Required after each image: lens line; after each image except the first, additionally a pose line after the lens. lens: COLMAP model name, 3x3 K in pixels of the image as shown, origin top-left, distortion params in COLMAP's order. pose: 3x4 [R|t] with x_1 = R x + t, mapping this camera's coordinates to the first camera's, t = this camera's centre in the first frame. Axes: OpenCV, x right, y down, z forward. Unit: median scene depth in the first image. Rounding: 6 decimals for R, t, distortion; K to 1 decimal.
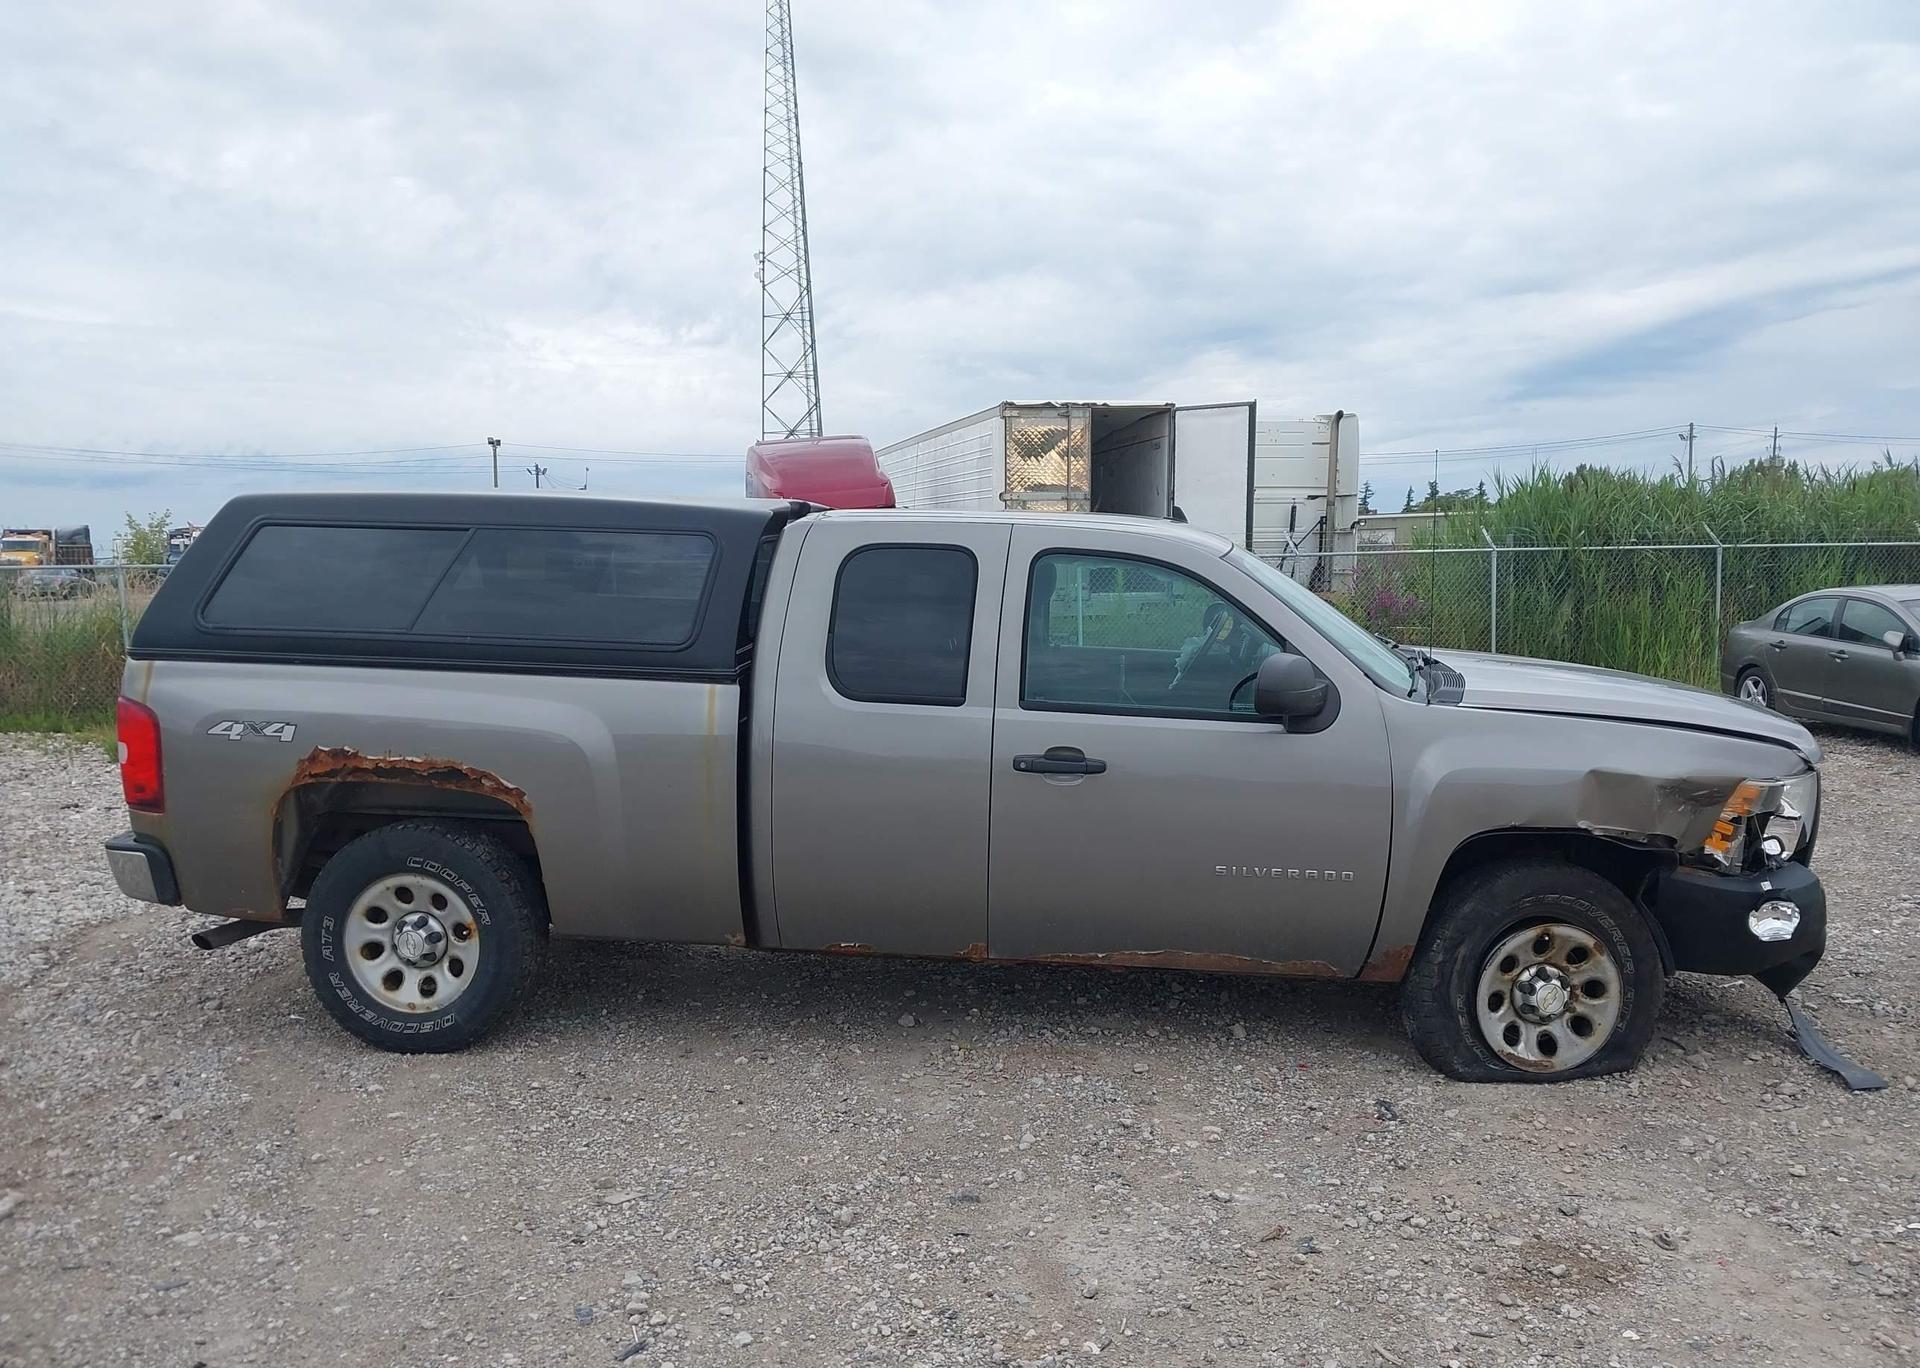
lens RADIAL K [[1510.3, 0, 952.7], [0, 1510.3, 729.3], [0, 0, 1]] dist [0.001327, -0.003342]
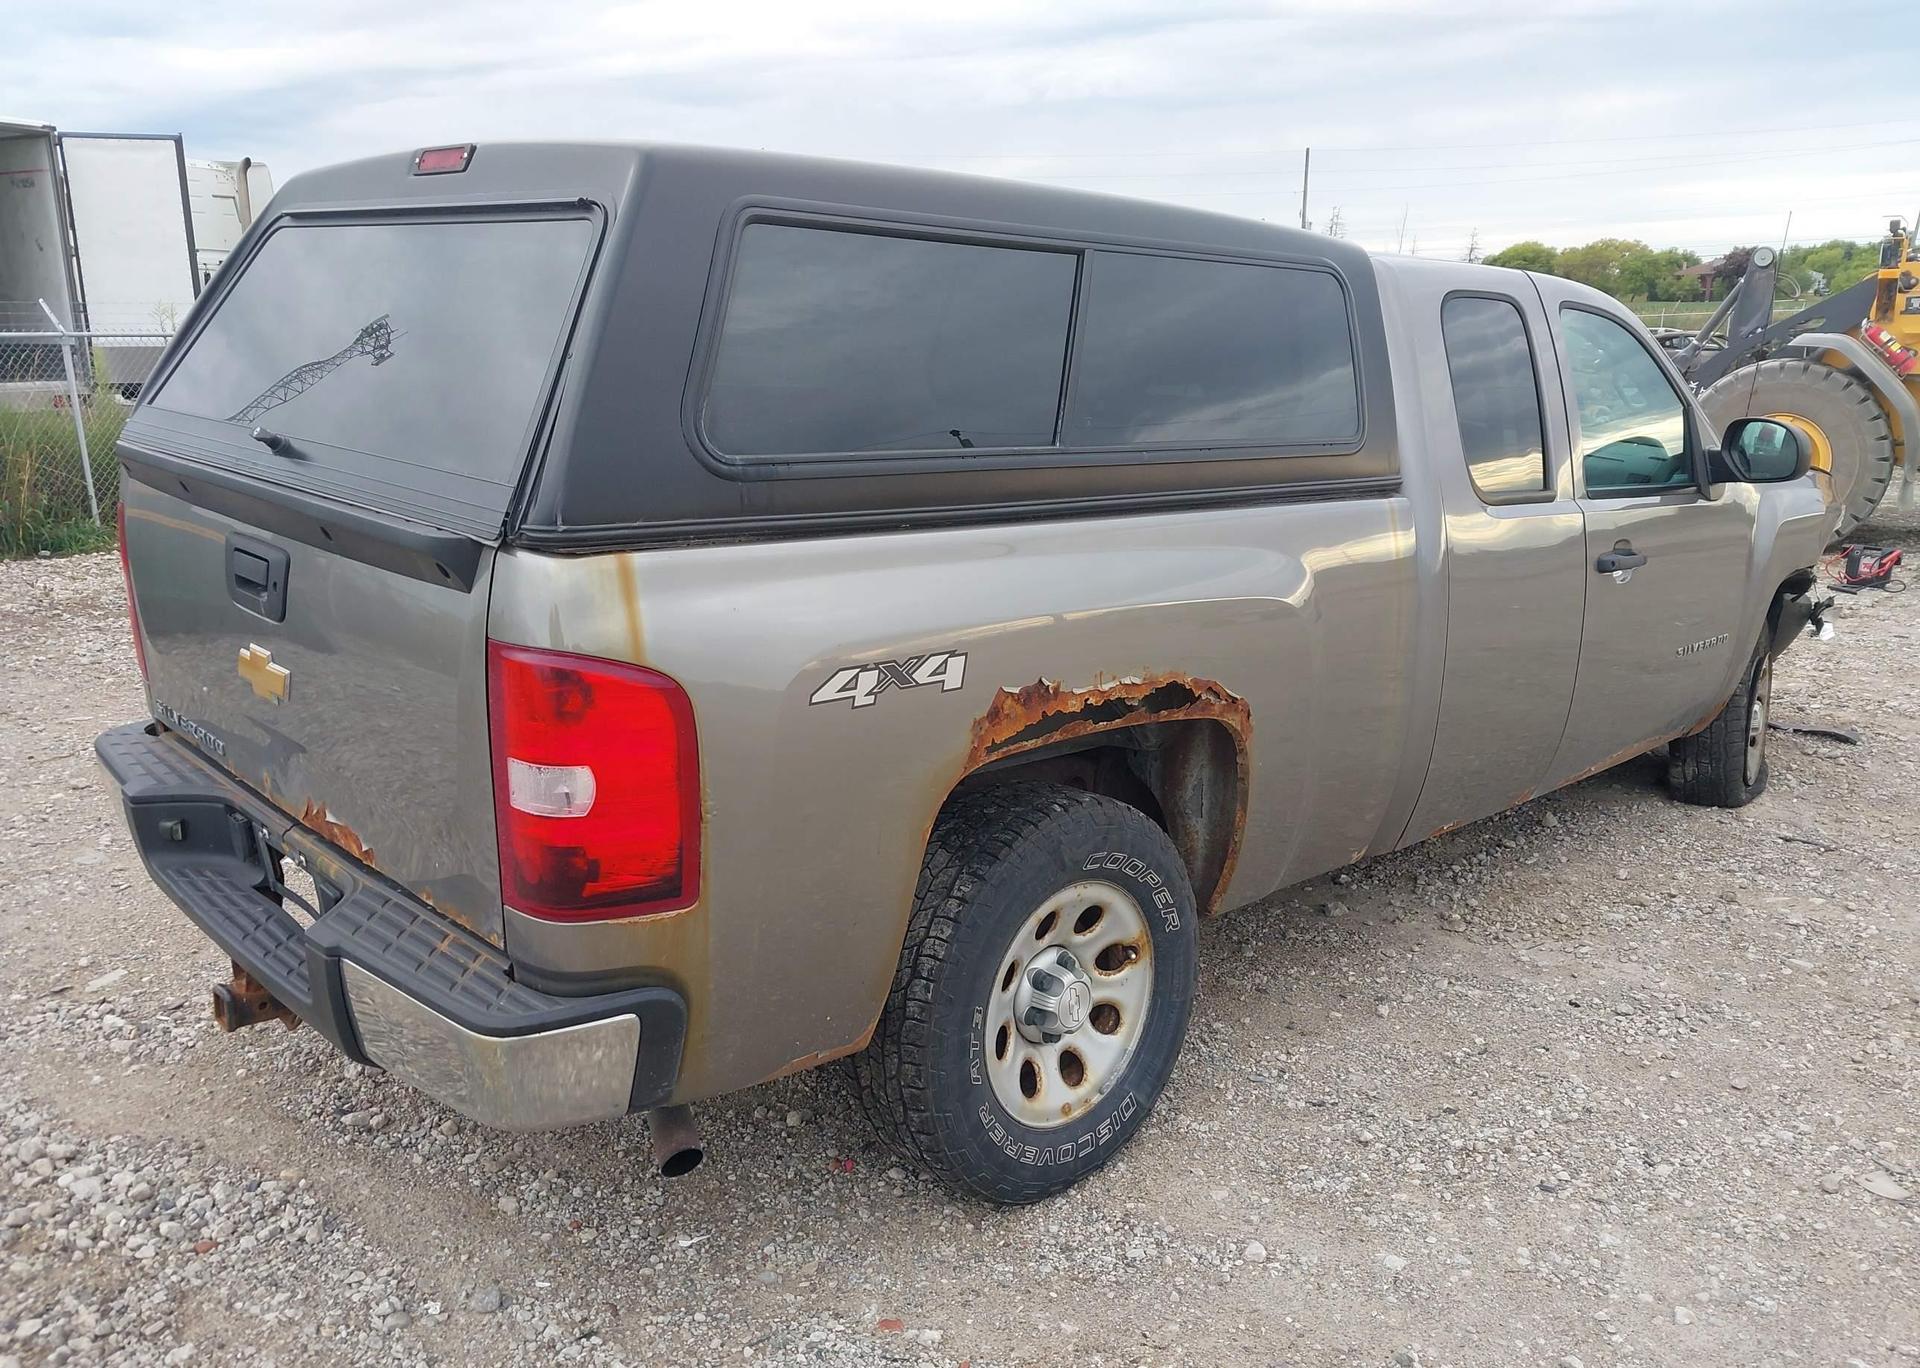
lens RADIAL K [[1524.7, 0, 960.0], [0, 1524.7, 684.0], [0, 0, 1]] dist [0.006964, -0.006376]
pose [[0.627084, -0.169490, 0.760288, -0.795860], [0.086496, 0.985156, 0.148278, -0.065184], [-0.774134, -0.027221, 0.632436, 0.669213]]
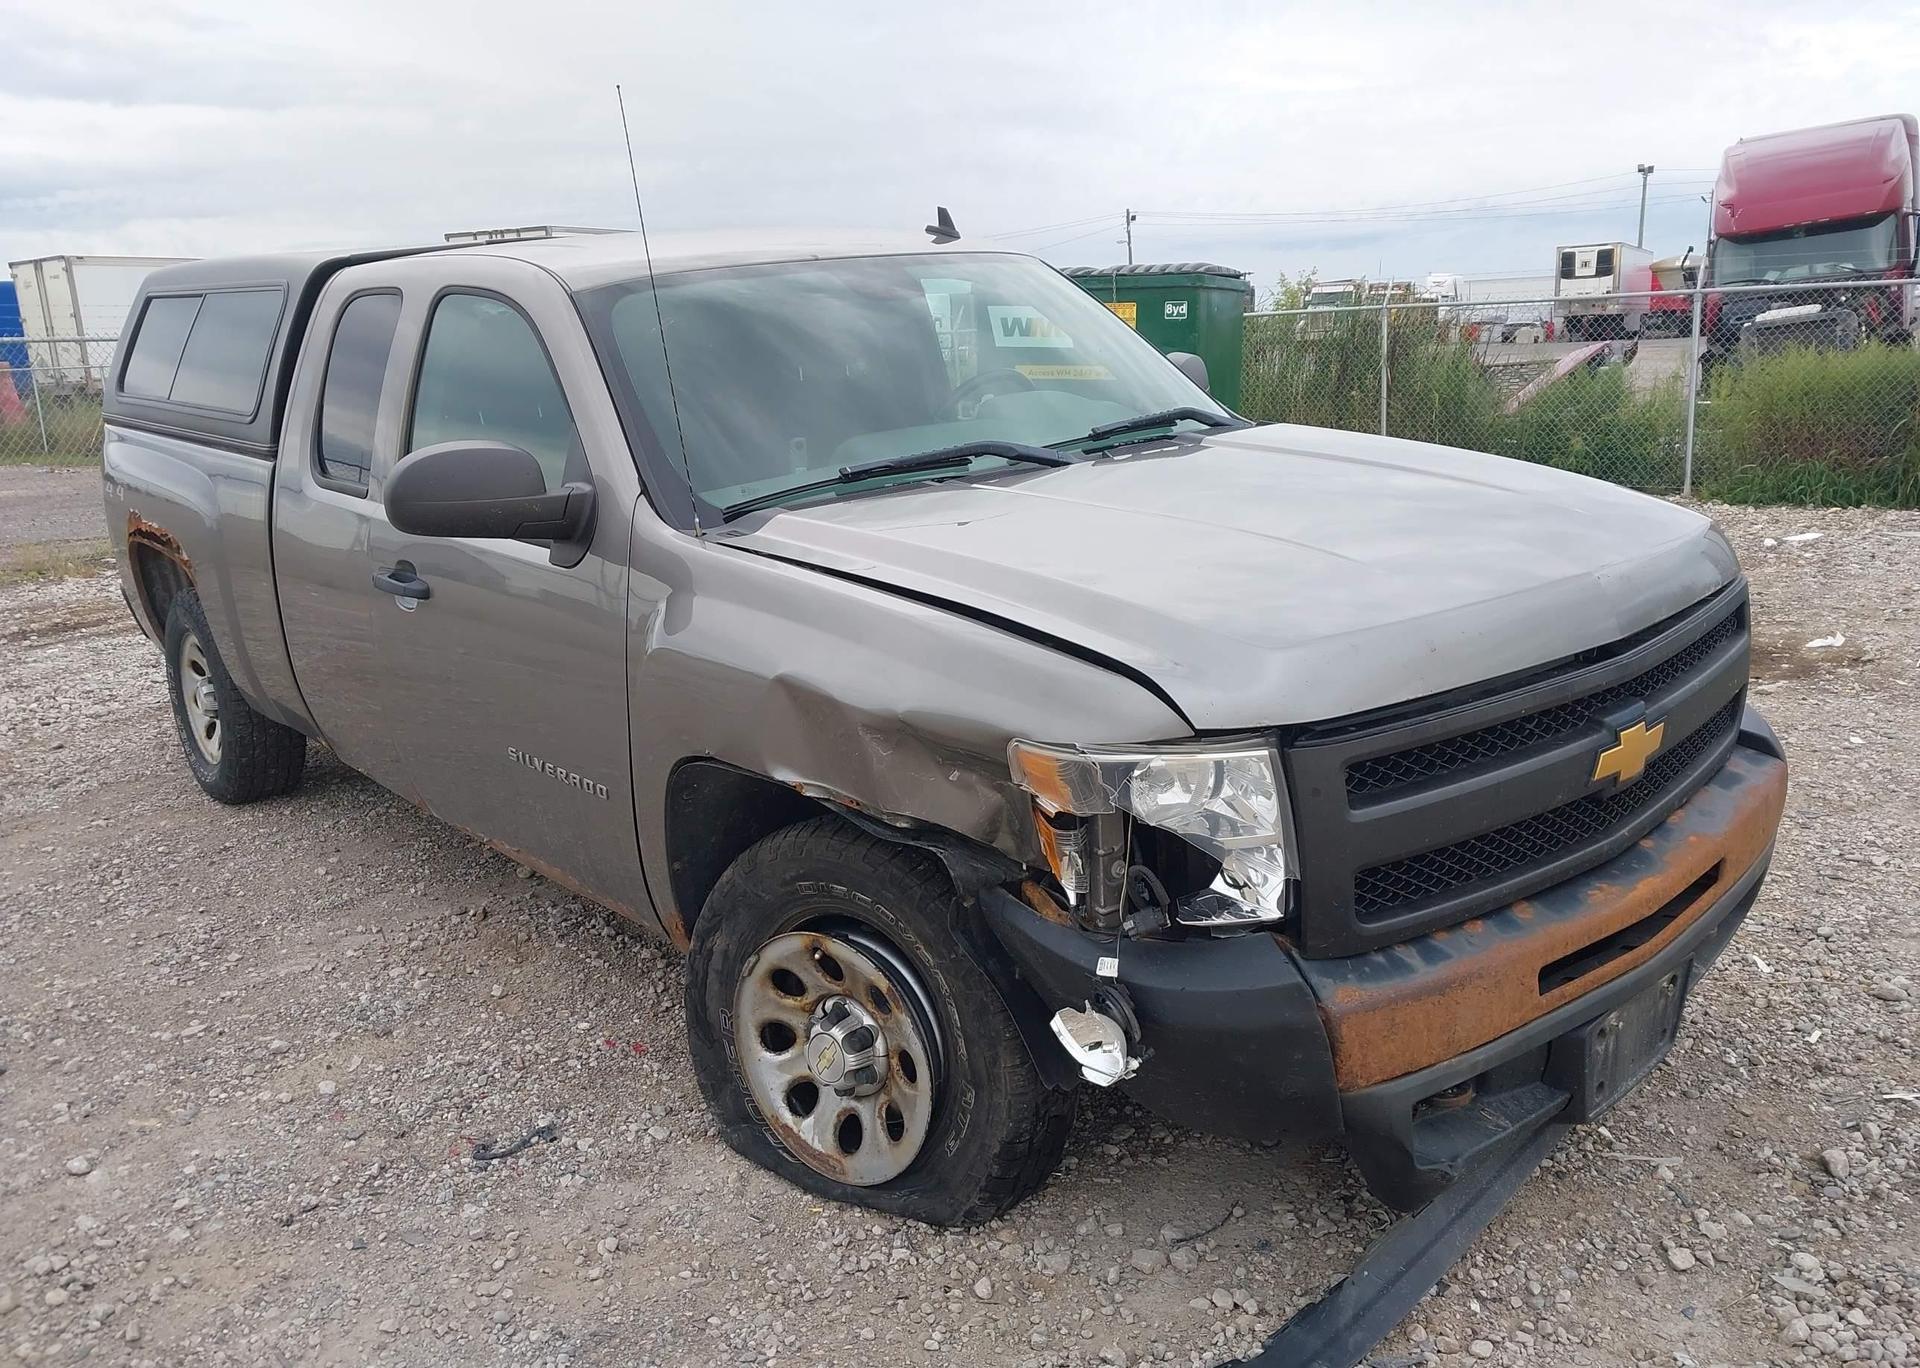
lens RADIAL K [[1524.7, 0, 960.0], [0, 1524.7, 684.0], [0, 0, 1]] dist [0.006964, -0.006376]
pose [[0.725508, 0.131169, -0.675599, 0.749726], [-0.042606, 0.988347, 0.146135, -0.047448], [0.686894, -0.077238, 0.722642, 0.579164]]
